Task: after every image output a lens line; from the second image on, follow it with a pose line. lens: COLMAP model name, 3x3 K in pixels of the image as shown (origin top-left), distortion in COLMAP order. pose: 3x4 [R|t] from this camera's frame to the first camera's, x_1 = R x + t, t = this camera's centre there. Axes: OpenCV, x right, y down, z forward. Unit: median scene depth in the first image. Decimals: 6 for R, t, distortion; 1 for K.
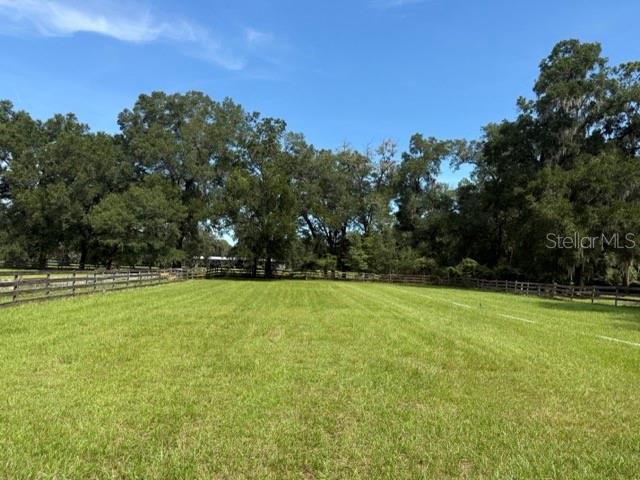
lens RADIAL K [[444.9, 0, 320.0], [0, 444.9, 240.0], [0, 0, 1]] dist [0.005741, -0.082293]
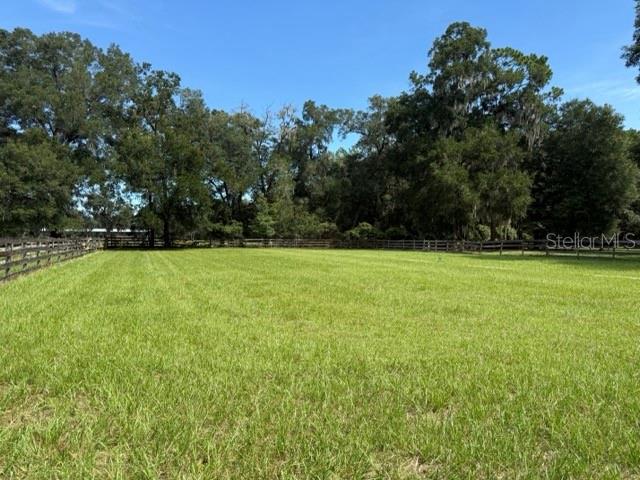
lens RADIAL K [[444.9, 0, 320.0], [0, 444.9, 240.0], [0, 0, 1]] dist [0.005741, -0.082293]
pose [[0.939734, -0.034263, 0.340186, -0.133951], [0.011777, 0.997619, 0.067947, 0.010110], [-0.341704, -0.059846, 0.937900, 0.030275]]
